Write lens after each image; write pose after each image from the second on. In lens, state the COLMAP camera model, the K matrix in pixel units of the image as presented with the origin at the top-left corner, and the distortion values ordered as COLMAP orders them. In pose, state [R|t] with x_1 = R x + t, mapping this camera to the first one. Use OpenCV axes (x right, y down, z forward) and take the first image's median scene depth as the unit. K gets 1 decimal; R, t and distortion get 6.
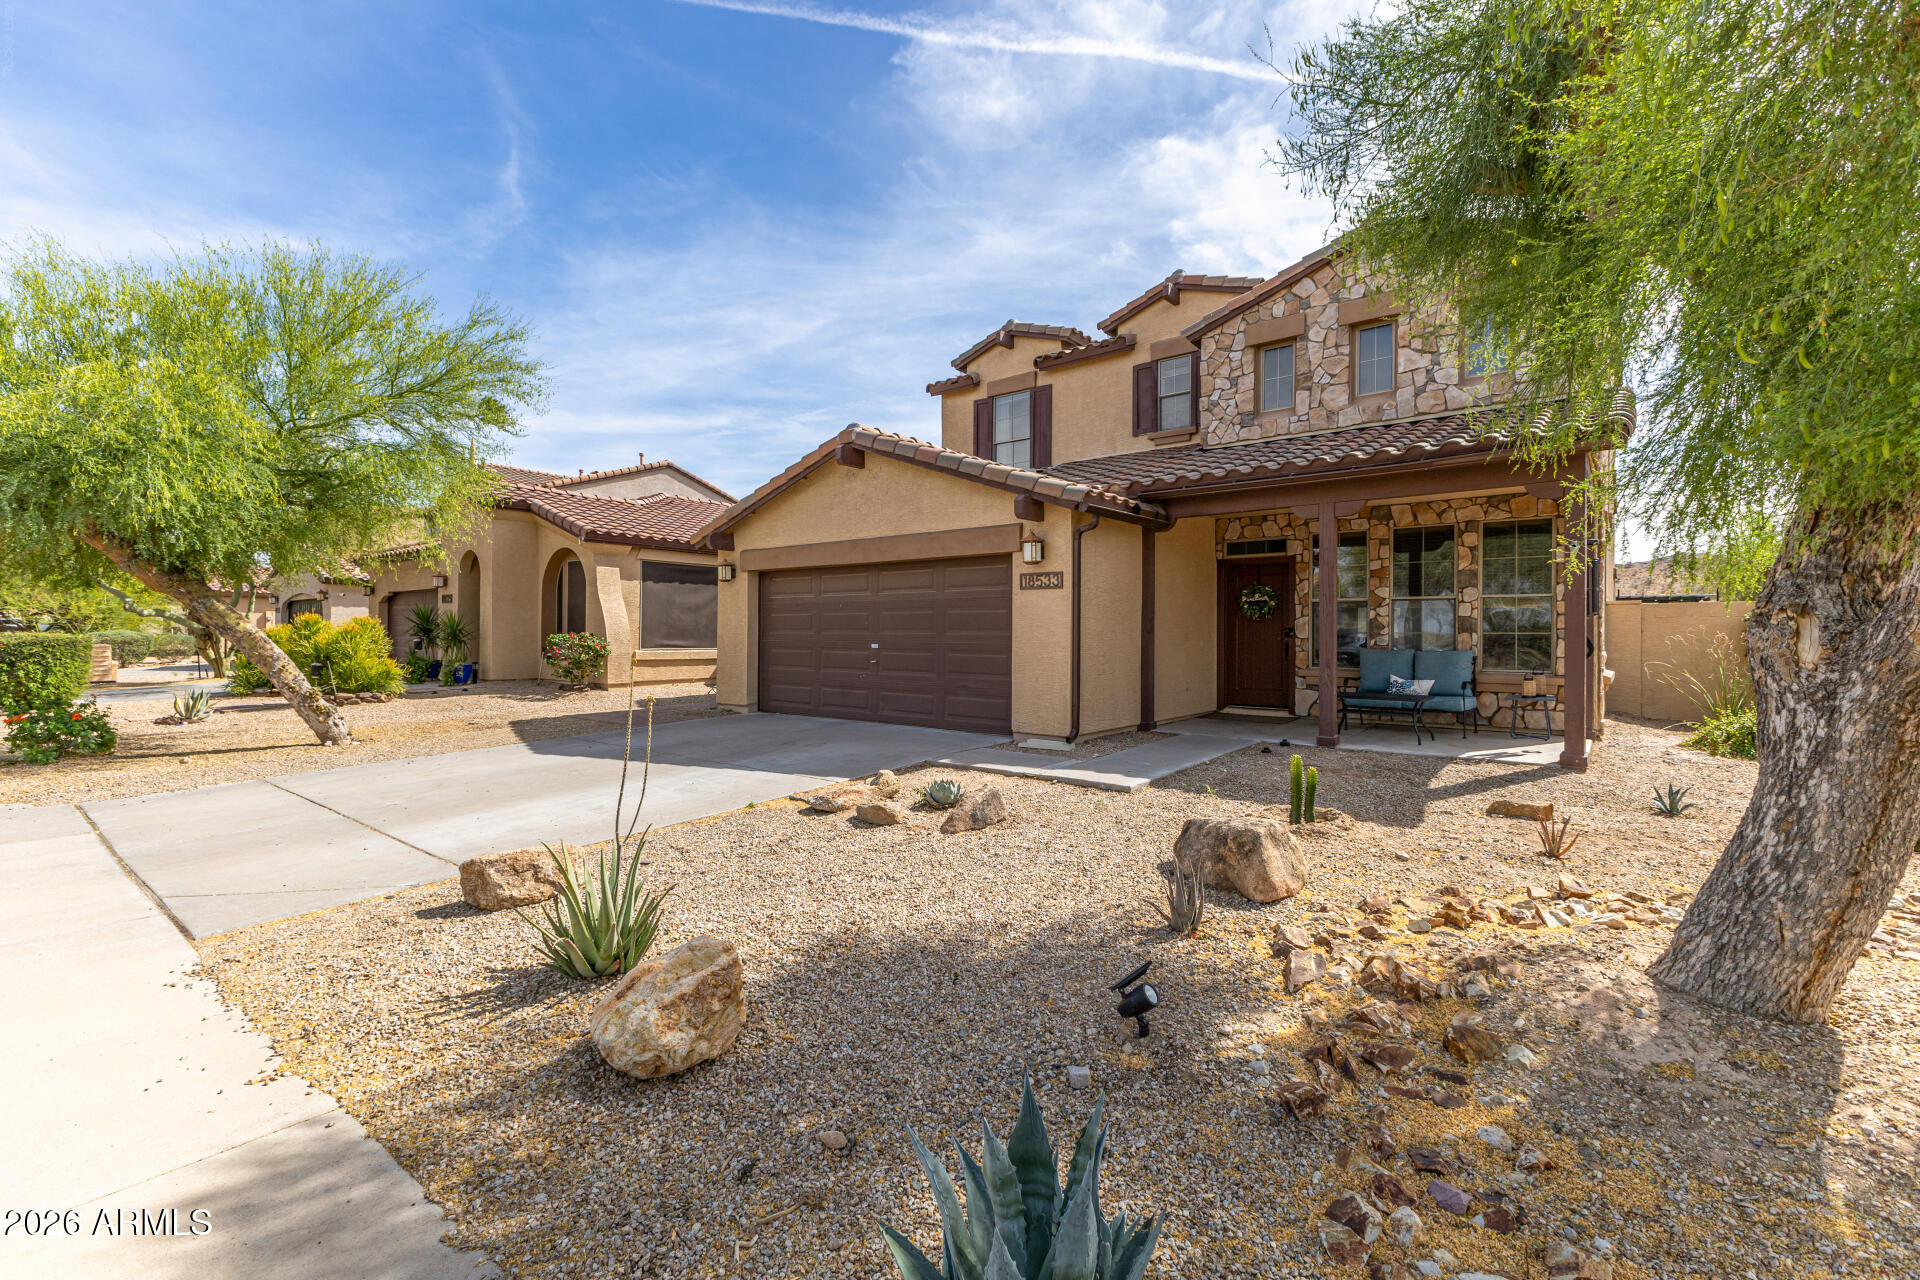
lens RADIAL K [[821.6, 0, 962.4], [0, 821.6, 632.2], [0, 0, 1]] dist [0.006721, -0.000106]
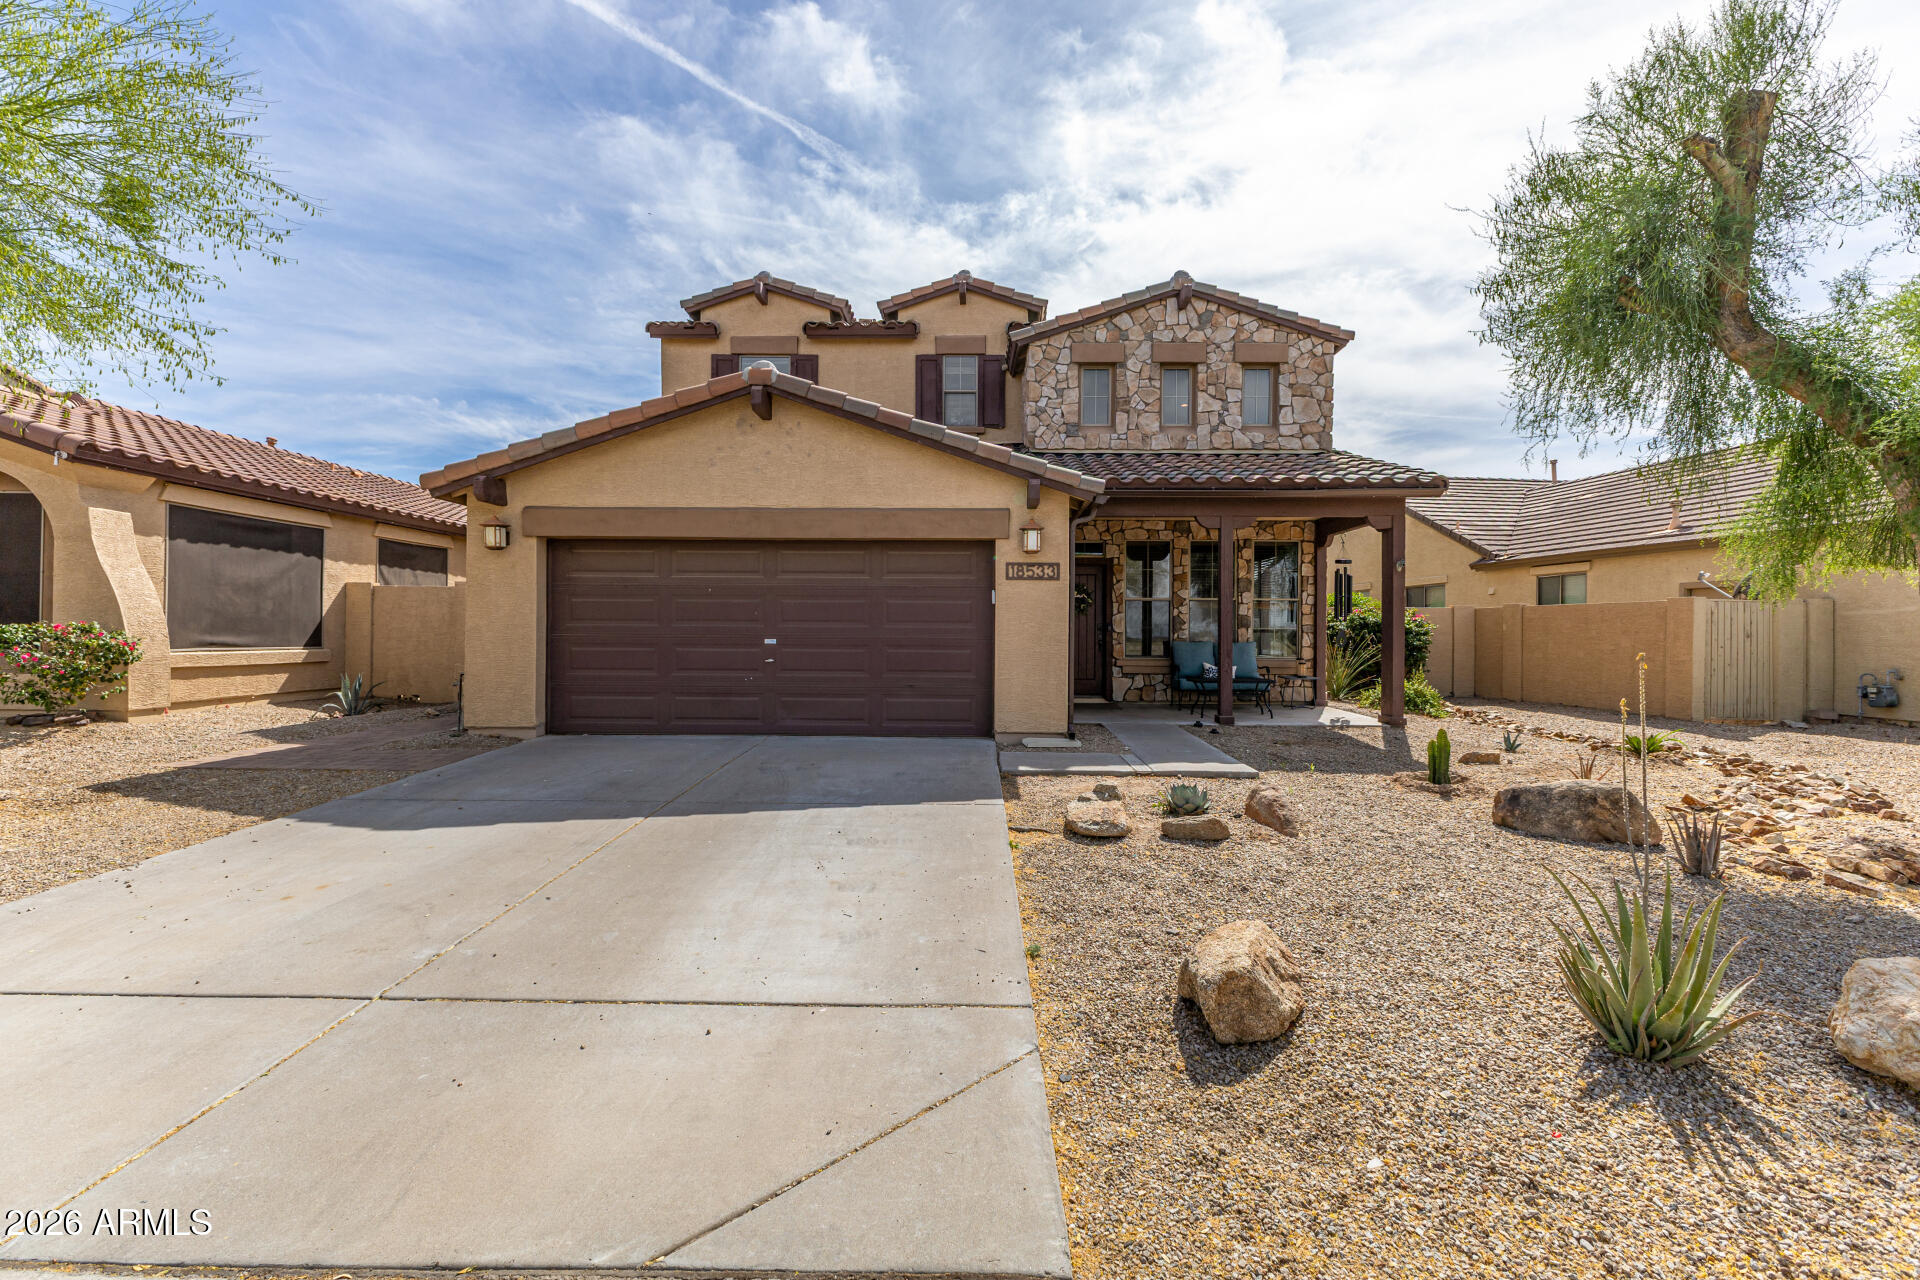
lens RADIAL K [[821.6, 0, 962.4], [0, 821.6, 632.2], [0, 0, 1]] dist [0.006721, -0.000106]
pose [[0.791799, 0.000941, 0.610781, -0.442381], [-0.004498, 0.999981, 0.004290, 0.003381], [-0.610765, -0.006144, 0.791788, 0.238648]]
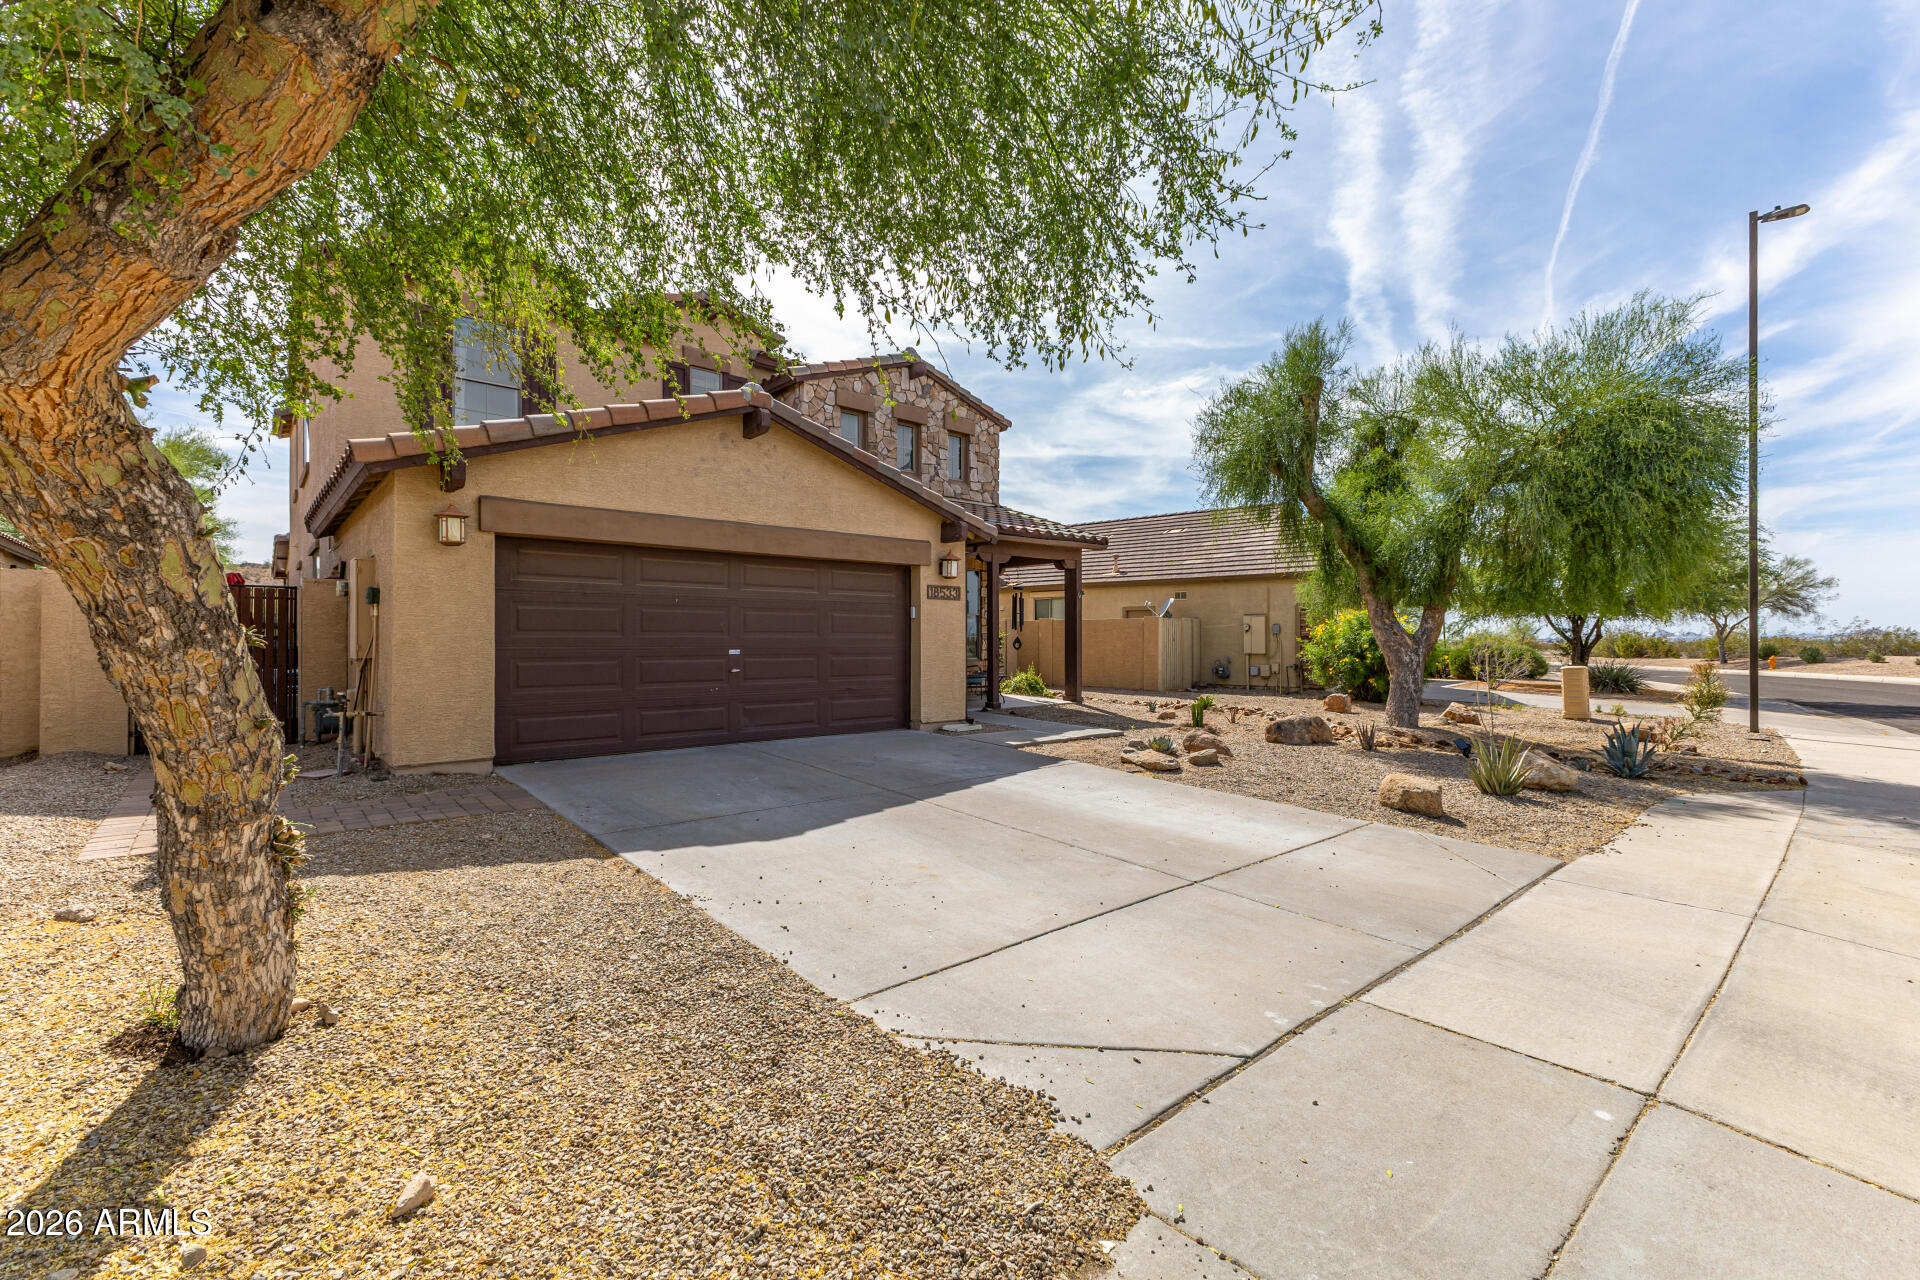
lens RADIAL K [[821.6, 0, 962.4], [0, 821.6, 632.2], [0, 0, 1]] dist [0.006721, -0.000106]
pose [[0.177241, 0.004203, 0.984158, -0.865844], [-0.002964, 0.999989, -0.003737, -0.000650], [-0.984163, -0.002255, 0.177252, 0.613196]]
